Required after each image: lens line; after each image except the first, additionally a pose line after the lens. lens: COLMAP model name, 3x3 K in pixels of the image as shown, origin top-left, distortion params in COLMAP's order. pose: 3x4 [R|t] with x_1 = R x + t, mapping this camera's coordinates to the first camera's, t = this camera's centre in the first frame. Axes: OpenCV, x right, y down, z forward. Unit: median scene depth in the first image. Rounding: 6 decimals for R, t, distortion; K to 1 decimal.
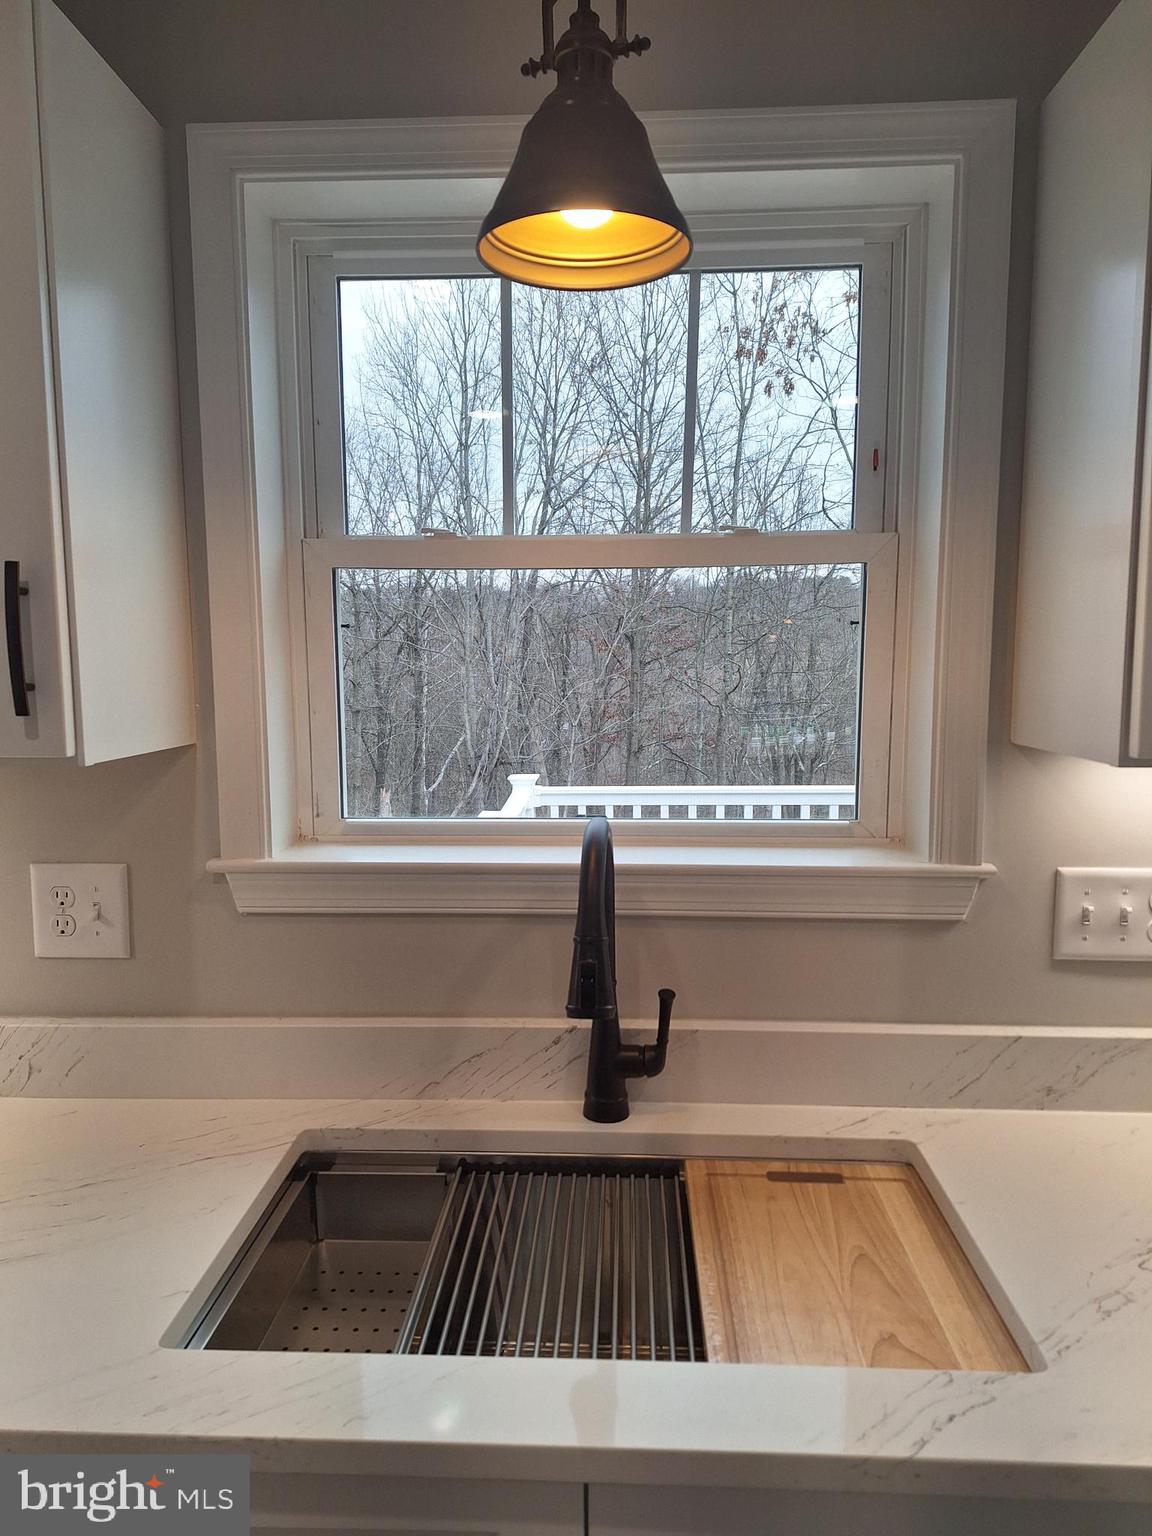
lens RADIAL K [[1040.2, 0, 576.0], [0, 1040.2, 768.0], [0, 0, 1]] dist [0.034054, -0.001433]
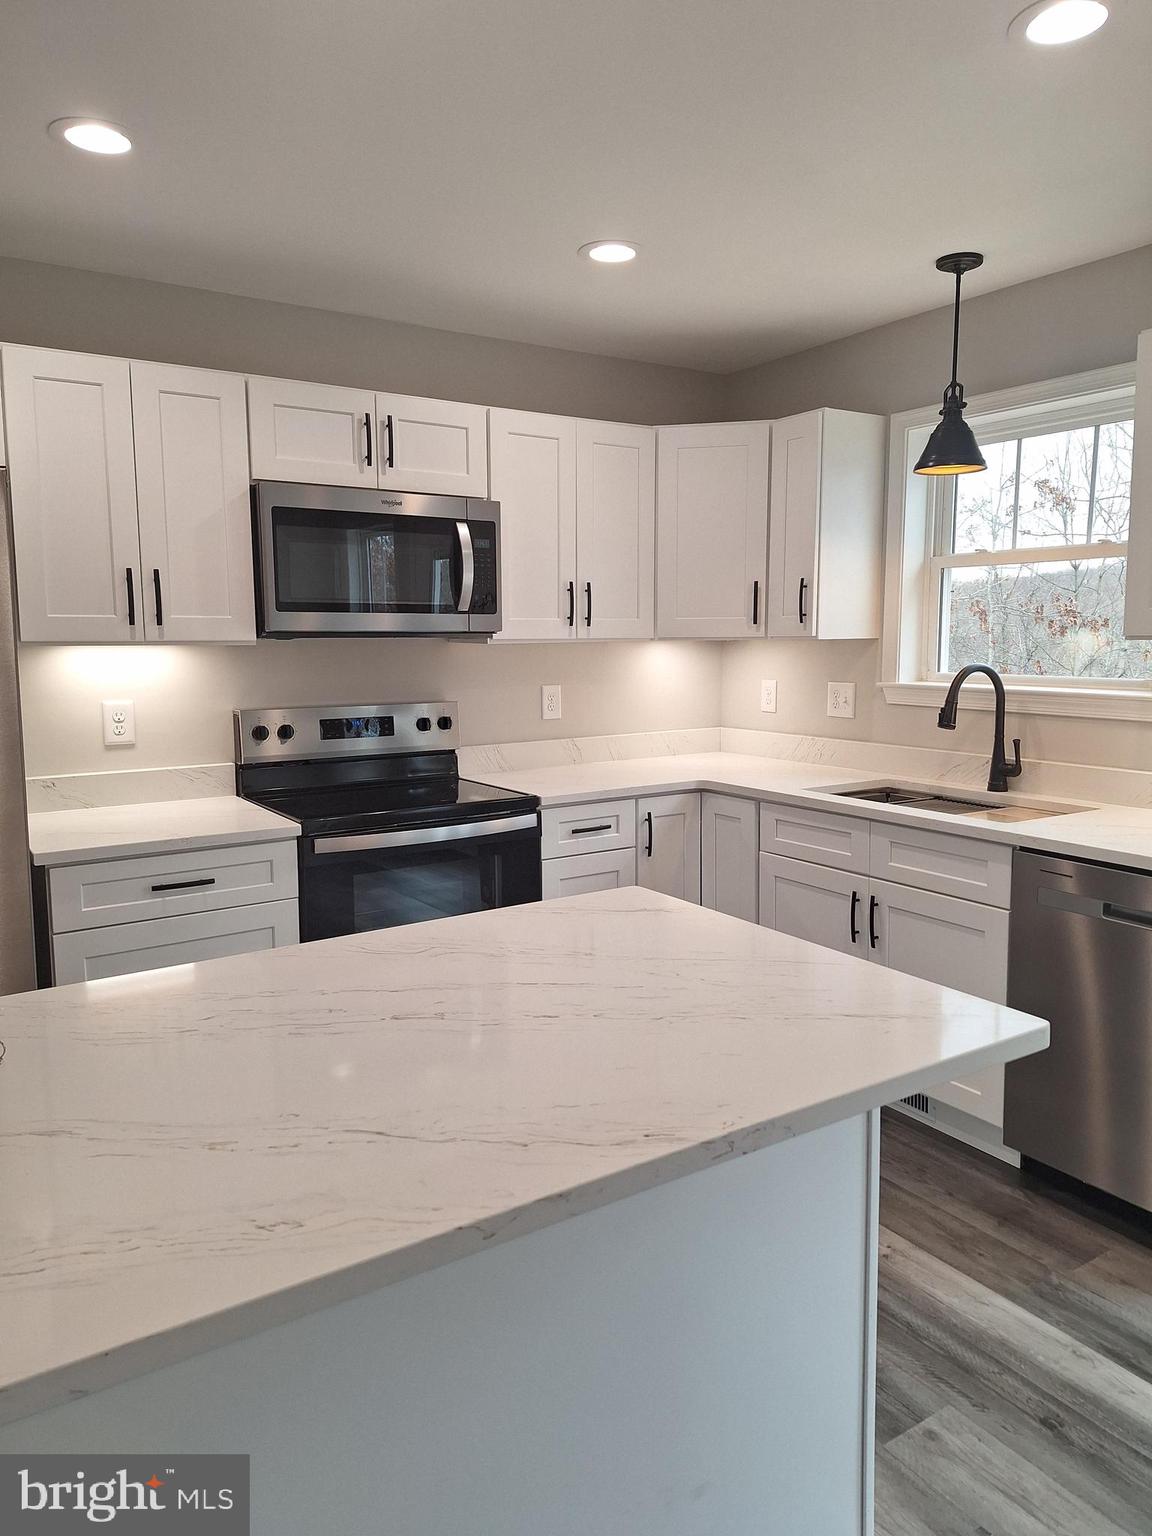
lens RADIAL K [[1053.9, 0, 583.0], [0, 1053.9, 759.1], [0, 0, 1]] dist [0.095119, -0.114807]
pose [[0.591555, 0.097693, -0.800324, 1.369545], [-0.081696, 0.994786, 0.061045, 0.177403], [0.802115, 0.029272, 0.596451, -1.198588]]
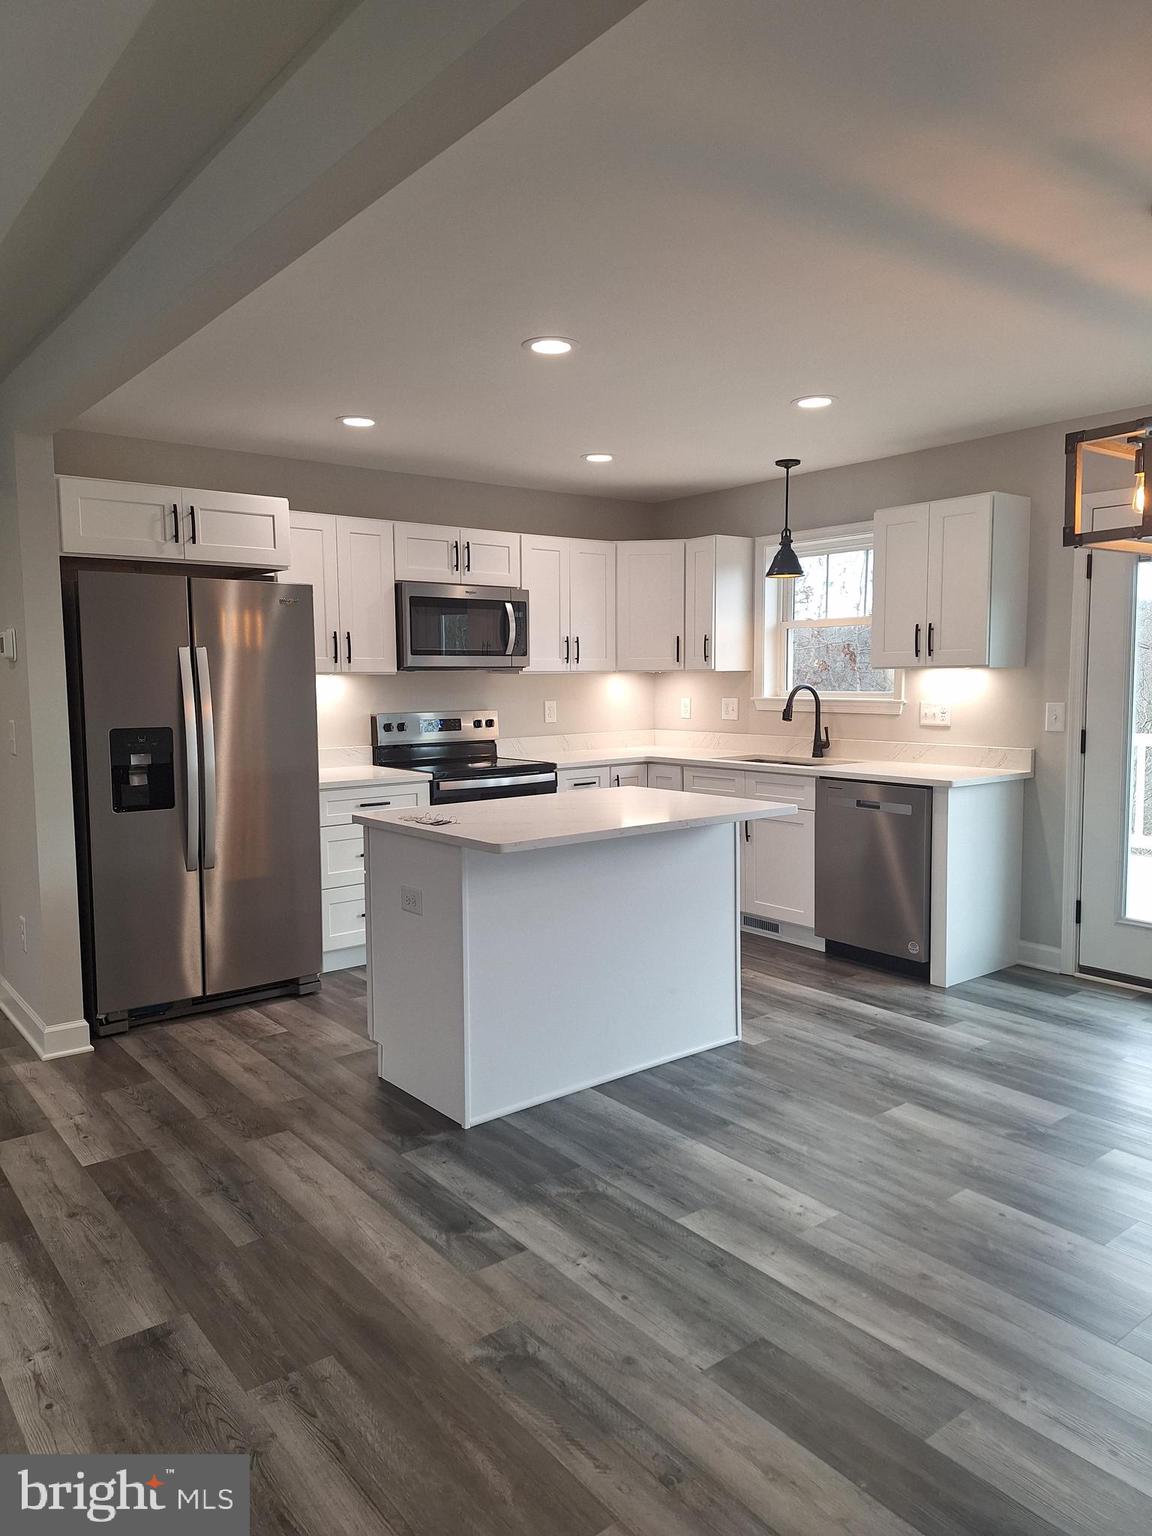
lens RADIAL K [[1052.3, 0, 584.3], [0, 1052.3, 773.4], [0, 0, 1]] dist [0.104341, -0.117842]
pose [[0.661685, 0.071414, -0.746373, 2.482283], [-0.073490, 0.996838, 0.030227, 0.320780], [0.746172, 0.034850, 0.664841, -2.432043]]
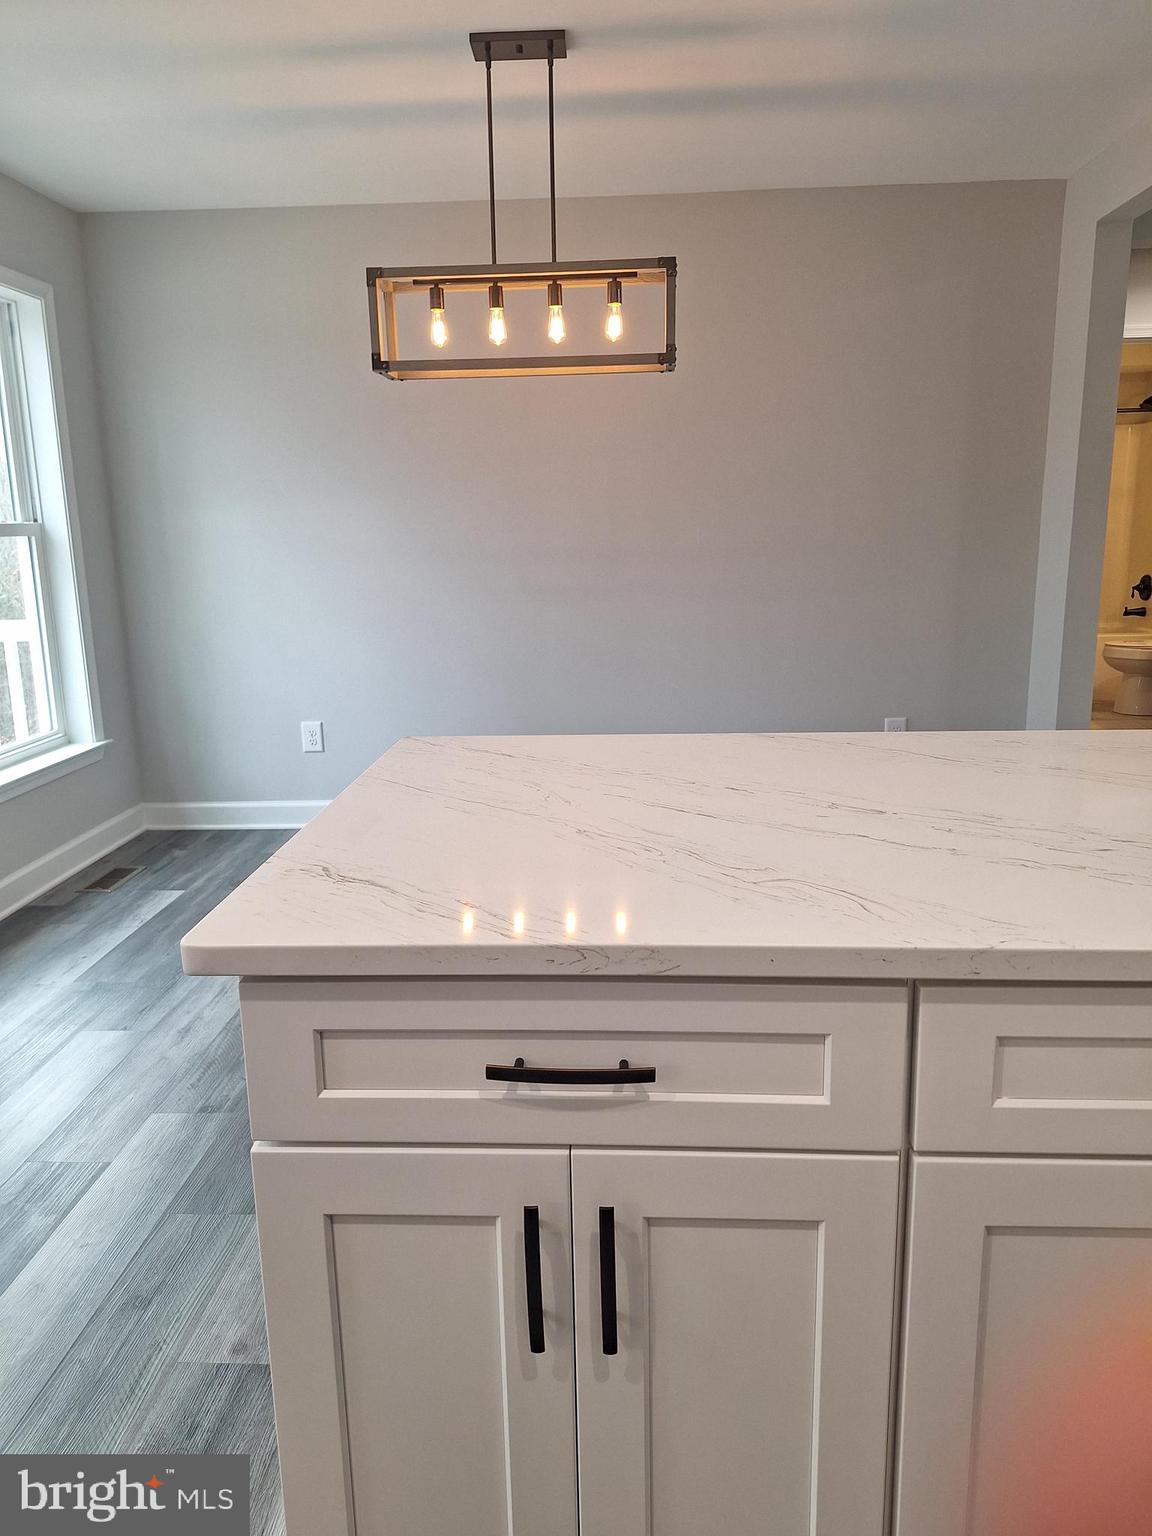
lens RADIAL K [[1053.9, 0, 583.0], [0, 1053.9, 759.1], [0, 0, 1]] dist [0.095119, -0.114807]
pose [[0.003979, -0.207918, 0.978138, -0.393826], [0.122264, 0.970909, 0.205884, 0.227542], [-0.992490, 0.118772, 0.029284, -0.517491]]
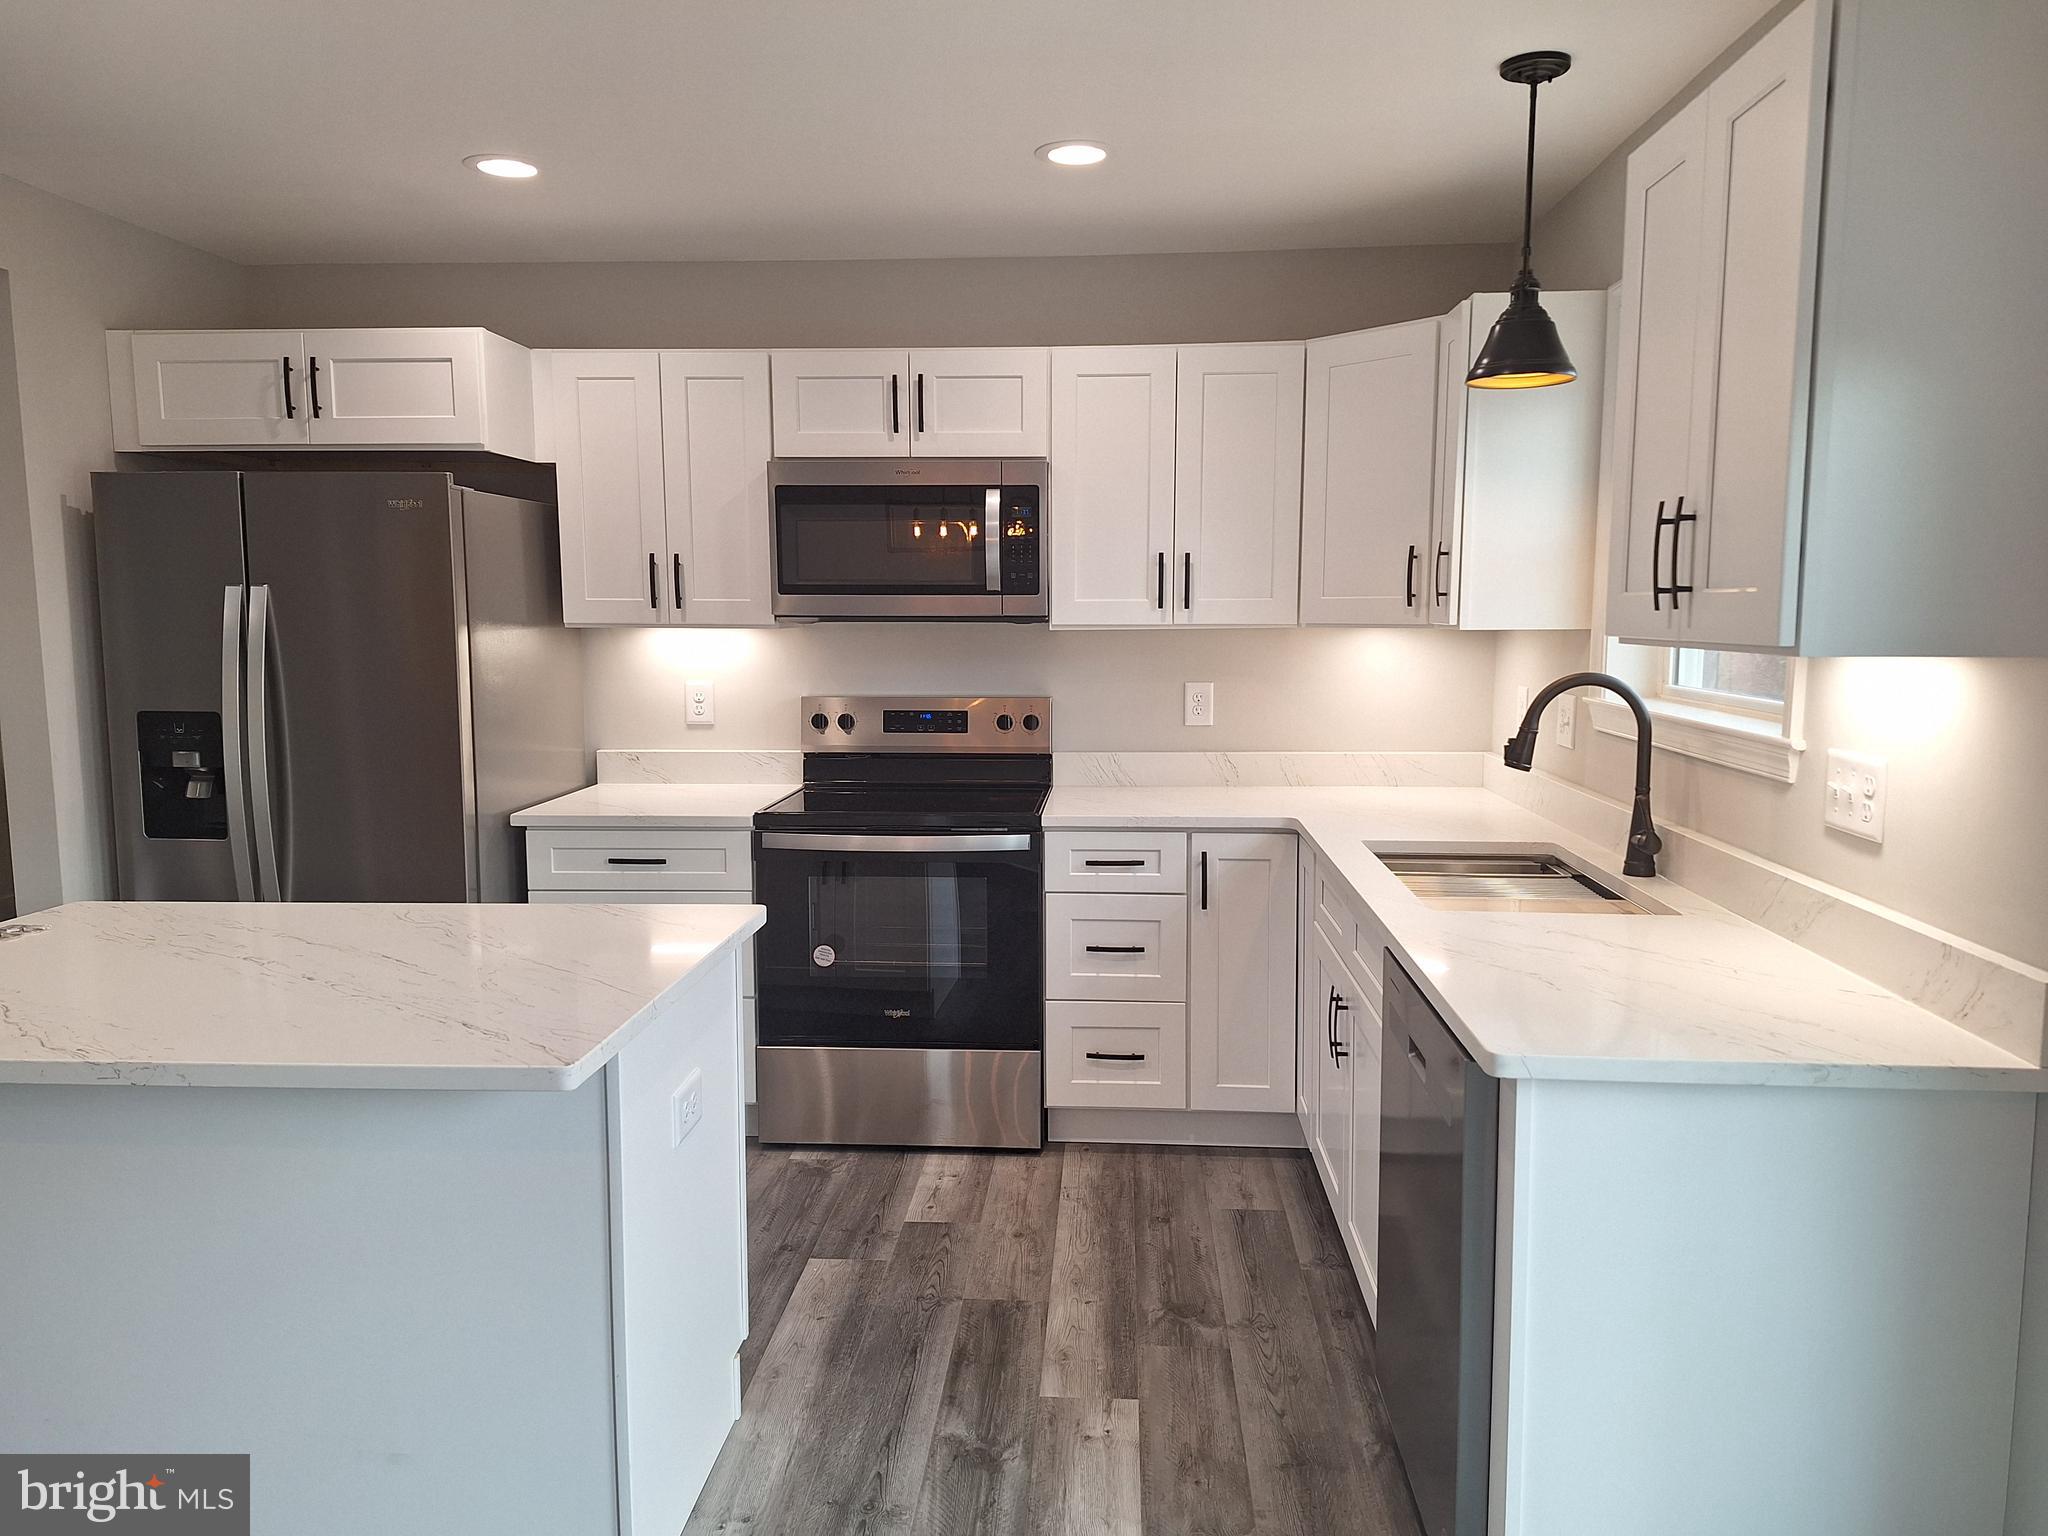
lens RADIAL K [[1405.2, 0, 1031.8], [0, 1405.2, 774.5], [0, 0, 1]] dist [0.095119, -0.114807]
pose [[-0.015013, 0.125974, -0.991920, 2.005709], [-0.102564, 0.986605, 0.126851, 0.010885], [0.994613, 0.103640, -0.001892, 0.096392]]
